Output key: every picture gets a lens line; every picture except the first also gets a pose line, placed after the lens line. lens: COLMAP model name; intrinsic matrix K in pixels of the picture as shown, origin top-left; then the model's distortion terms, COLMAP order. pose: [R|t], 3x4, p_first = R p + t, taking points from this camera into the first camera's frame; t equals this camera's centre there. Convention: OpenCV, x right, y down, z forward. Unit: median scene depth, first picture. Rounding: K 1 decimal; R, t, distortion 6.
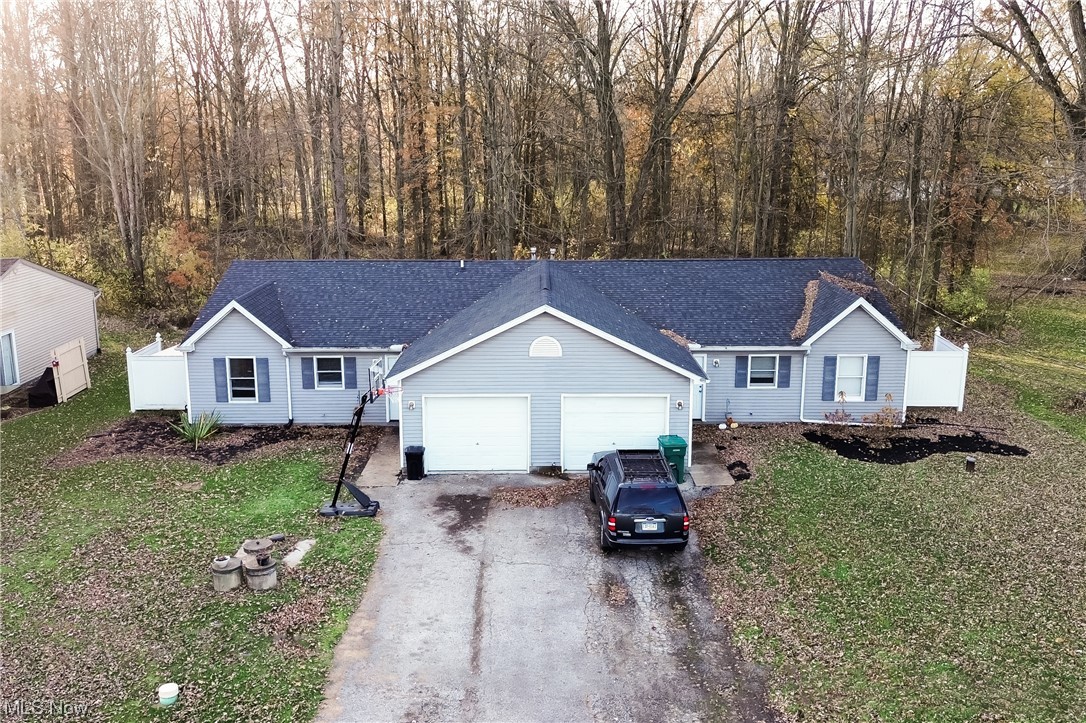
lens RADIAL K [[918.7, 0, 543.0], [0, 918.7, 361.5], [0, 0, 1]] dist [0.015485, 0.000813]
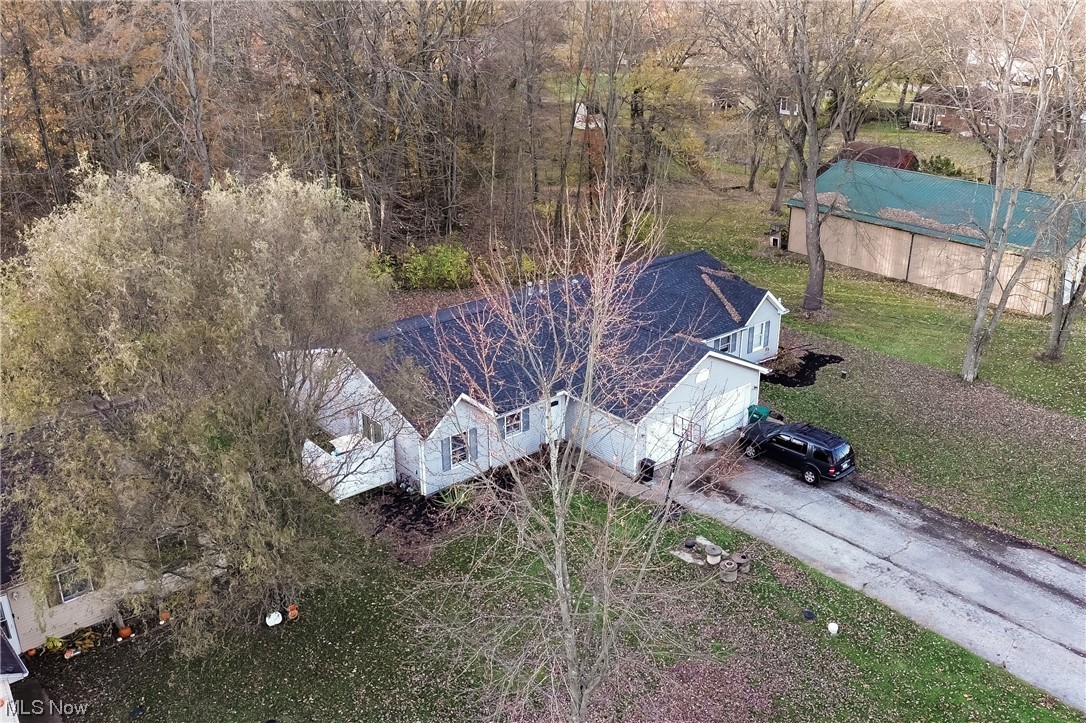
lens RADIAL K [[918.7, 0, 543.0], [0, 918.7, 361.5], [0, 0, 1]] dist [0.015485, 0.000813]
pose [[0.763597, -0.247700, 0.596292, -1.276191], [0.145850, 0.965791, 0.214418, -0.465475], [-0.629005, -0.076760, 0.773602, -0.050105]]
